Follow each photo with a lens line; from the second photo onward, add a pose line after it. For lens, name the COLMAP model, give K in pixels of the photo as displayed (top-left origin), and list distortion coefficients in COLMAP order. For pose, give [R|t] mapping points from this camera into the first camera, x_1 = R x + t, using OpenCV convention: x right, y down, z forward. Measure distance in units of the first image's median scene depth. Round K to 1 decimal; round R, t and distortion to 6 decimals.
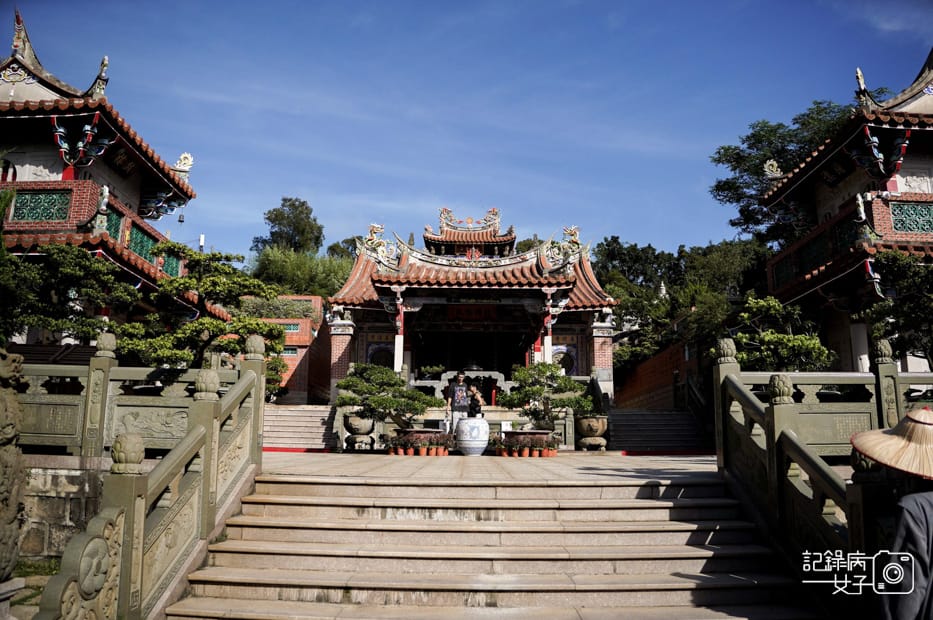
lens RADIAL K [[719.9, 0, 466.5], [0, 719.9, 310.0], [0, 0, 1]] dist [-0.175240, 0.109786]
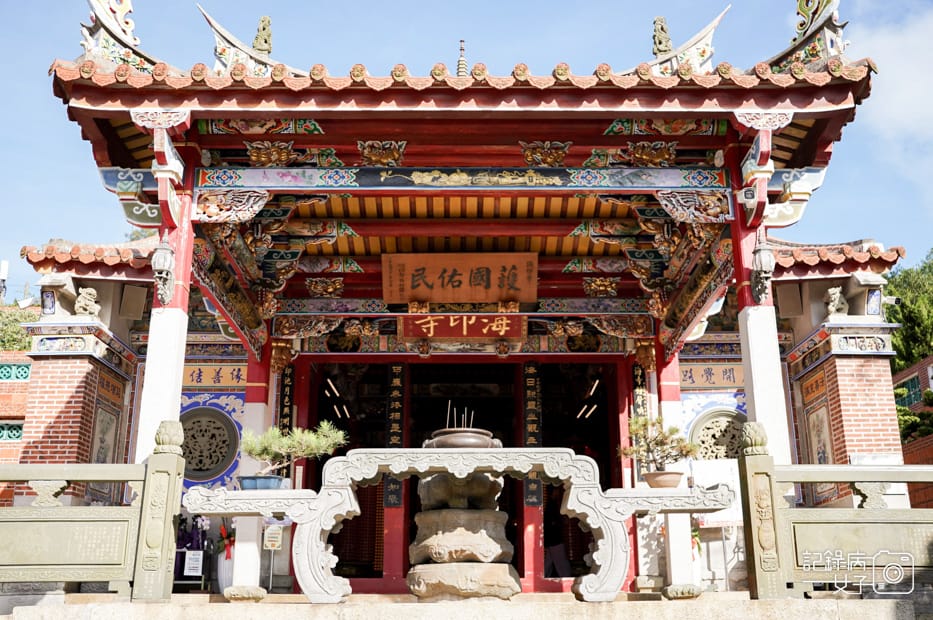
lens RADIAL K [[916.5, 0, 466.5], [0, 916.5, 310.0], [0, 0, 1]] dist [-0.057888, -0.000896]
pose [[0.999932, -0.008965, 0.007455, 0.007172], [0.009787, 0.992875, -0.118759, 0.063502], [-0.006338, 0.118824, 0.992895, 0.585668]]
